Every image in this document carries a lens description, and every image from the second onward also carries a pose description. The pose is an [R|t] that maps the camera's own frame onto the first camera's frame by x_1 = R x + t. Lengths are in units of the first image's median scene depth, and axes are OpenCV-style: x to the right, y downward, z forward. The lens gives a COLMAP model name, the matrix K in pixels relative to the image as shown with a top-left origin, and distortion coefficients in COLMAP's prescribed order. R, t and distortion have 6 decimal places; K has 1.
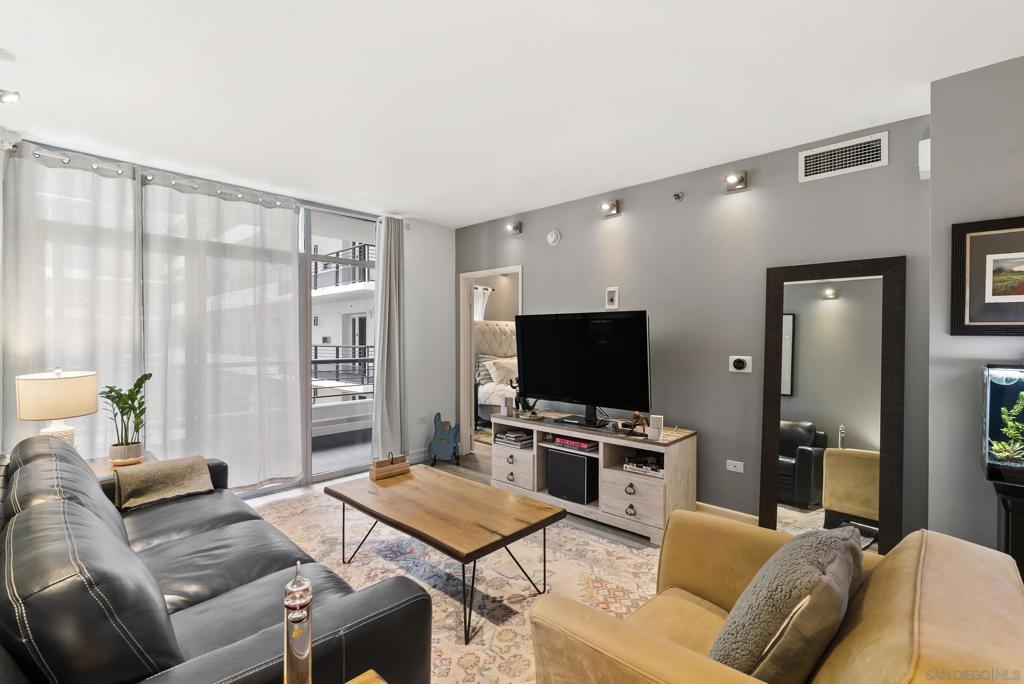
lens RADIAL K [[465.5, 0, 510.6], [0, 465.5, 336.0], [0, 0, 1]] dist [-0.005540, 0.000019]
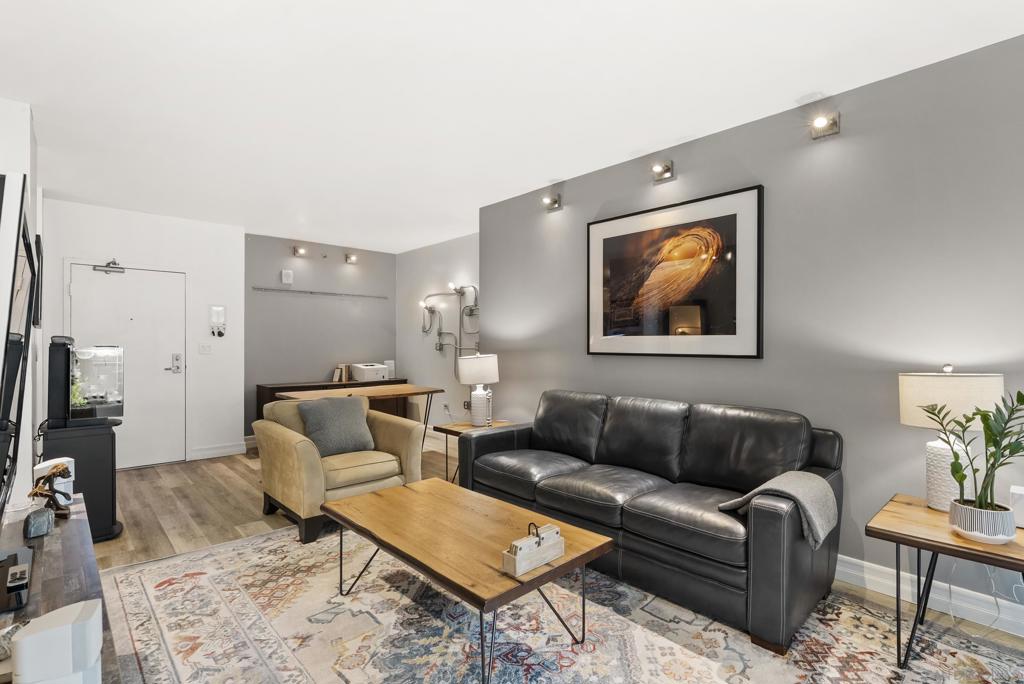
lens RADIAL K [[482.4, 0, 512.7], [0, 482.4, 344.7], [0, 0, 1]] dist [-0.011480, -0.000325]
pose [[-0.998589, -0.000677, 0.053103, -0.231116], [-0.000476, 0.999993, 0.003794, 0.026081], [-0.053105, 0.003763, -0.998582, 1.380114]]
